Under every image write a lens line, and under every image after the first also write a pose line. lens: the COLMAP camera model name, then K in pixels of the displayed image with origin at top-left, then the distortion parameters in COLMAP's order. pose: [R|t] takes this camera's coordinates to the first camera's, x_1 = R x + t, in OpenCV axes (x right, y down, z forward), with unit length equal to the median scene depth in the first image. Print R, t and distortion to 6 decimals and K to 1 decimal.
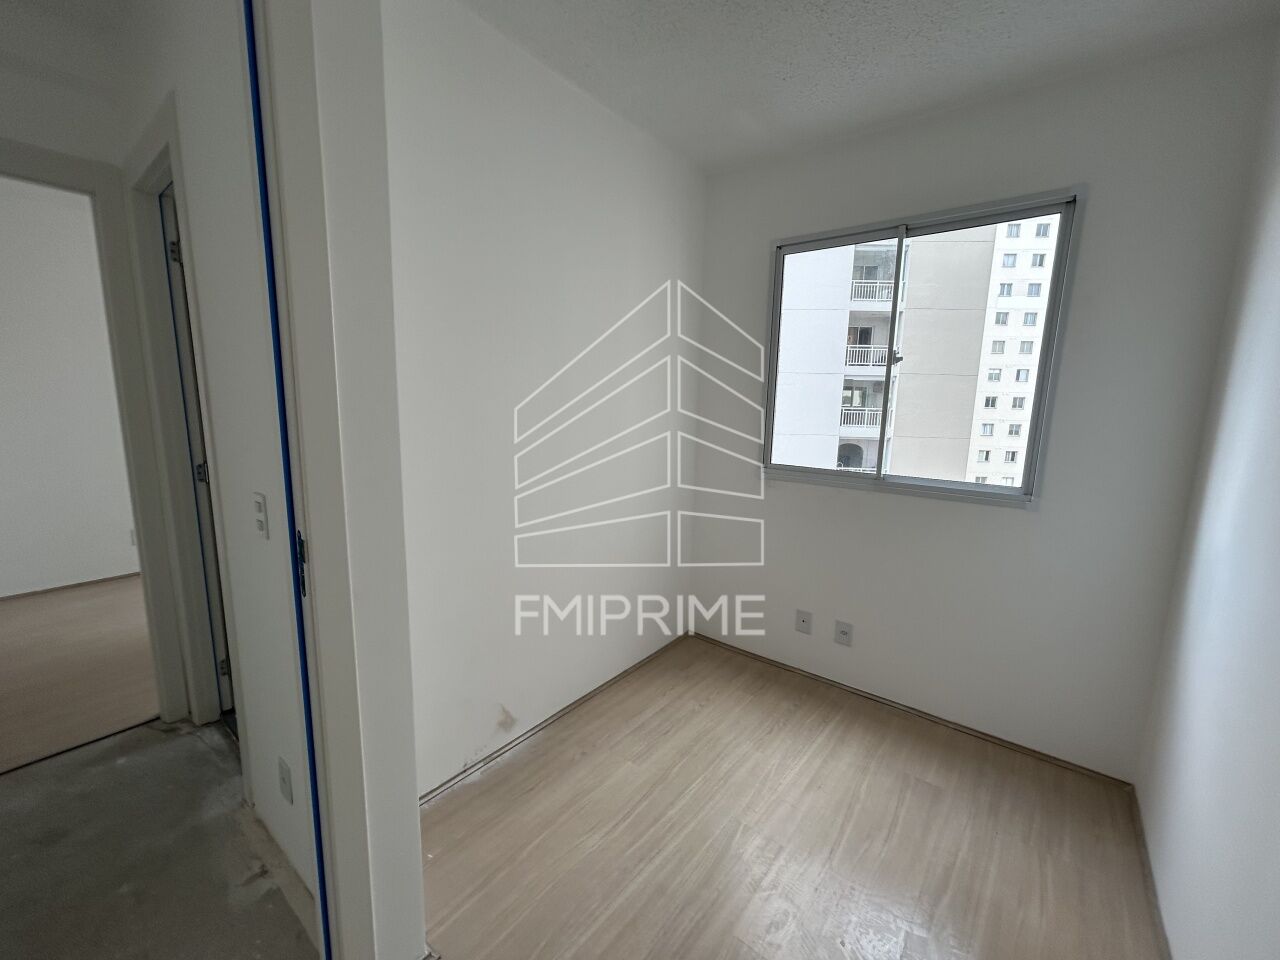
lens RADIAL K [[509.7, 0, 641.4], [0, 509.7, 483.3], [0, 0, 1]] dist [-0.003416, 0.000536]
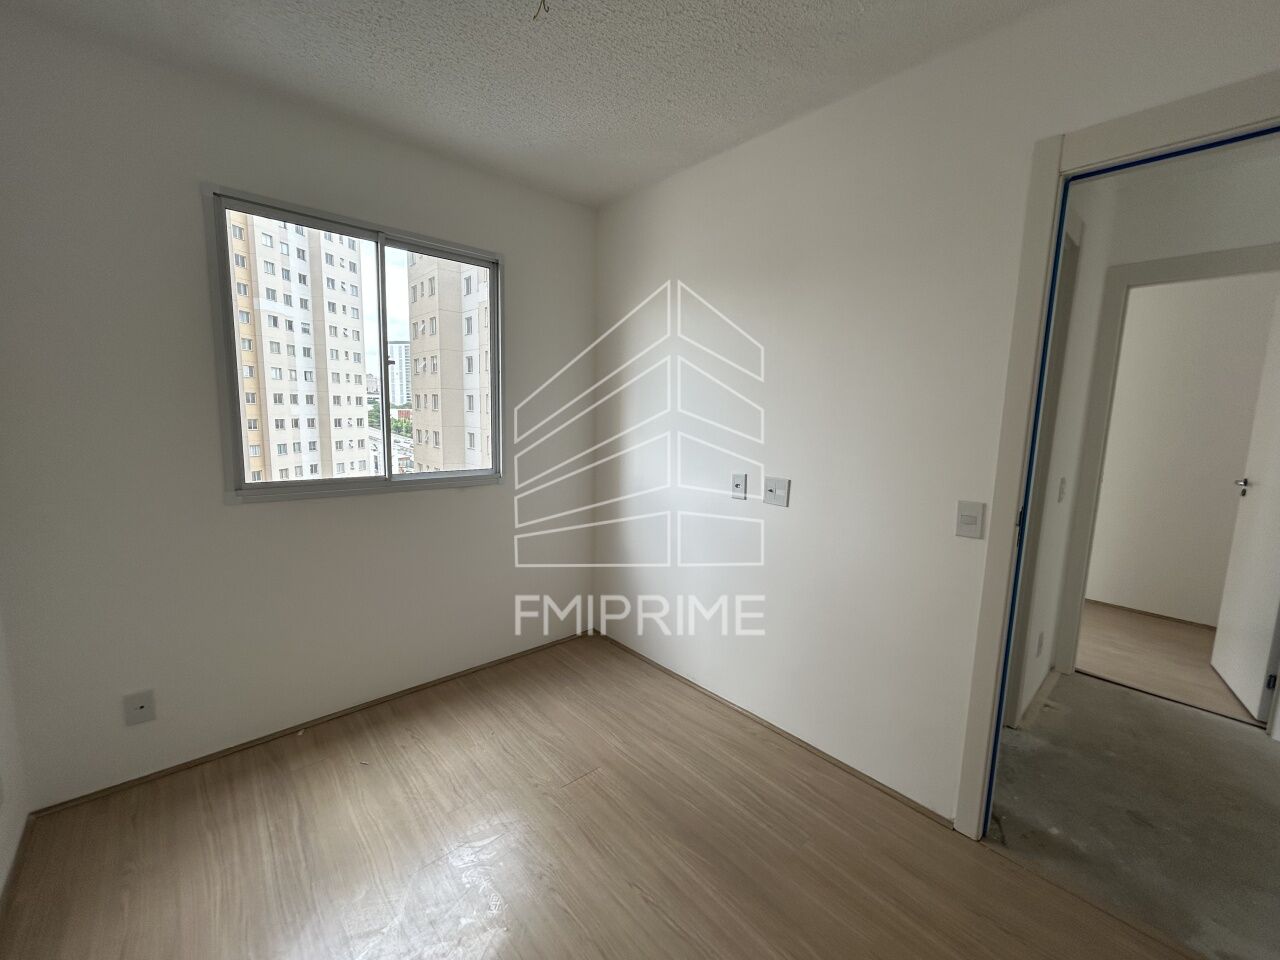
lens RADIAL K [[514.3, 0, 641.3], [0, 514.3, 477.4], [0, 0, 1]] dist [-0.001306, 0.000929]
pose [[0.165147, -0.147542, 0.975171, -0.494466], [0.139280, 0.982327, 0.125037, -0.079095], [-0.976385, 0.115172, 0.182778, 0.358662]]
